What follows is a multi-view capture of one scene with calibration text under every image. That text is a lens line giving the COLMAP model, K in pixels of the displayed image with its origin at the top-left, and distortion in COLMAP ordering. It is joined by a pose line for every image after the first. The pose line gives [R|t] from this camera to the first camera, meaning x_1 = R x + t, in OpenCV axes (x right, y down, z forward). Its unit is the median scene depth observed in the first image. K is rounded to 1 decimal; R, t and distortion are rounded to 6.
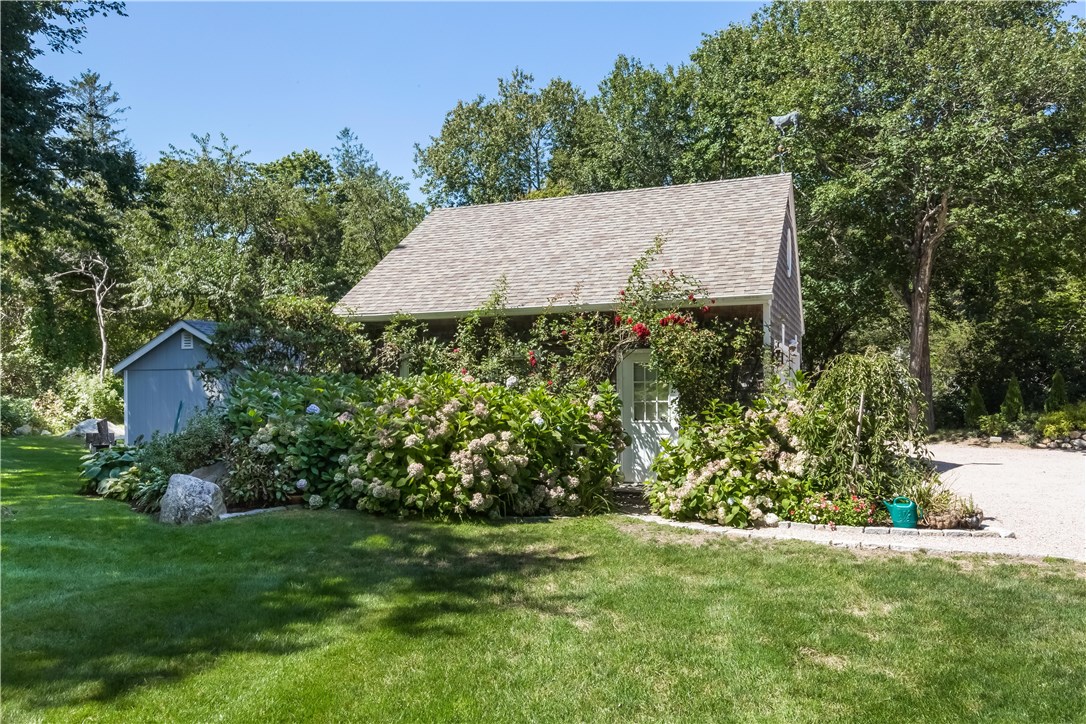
lens RADIAL K [[798.4, 0, 543.0], [0, 798.4, 362.0], [0, 0, 1]] dist [-0.005540, -0.003738]
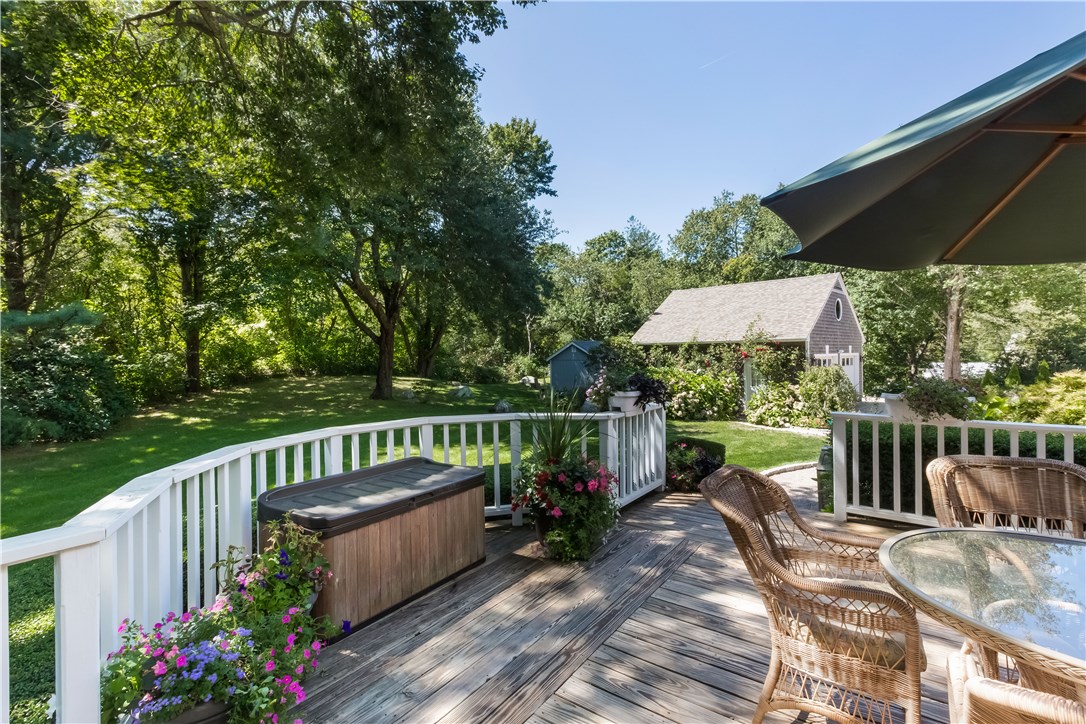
lens RADIAL K [[497.4, 0, 543.0], [0, 497.4, 362.0], [0, 0, 1]] dist [0.017794, 0.000307]
pose [[0.913364, 0.002632, -0.407135, 0.147688], [0.019791, 0.998510, 0.050853, -0.090634], [0.406663, -0.054504, 0.911951, -0.651097]]
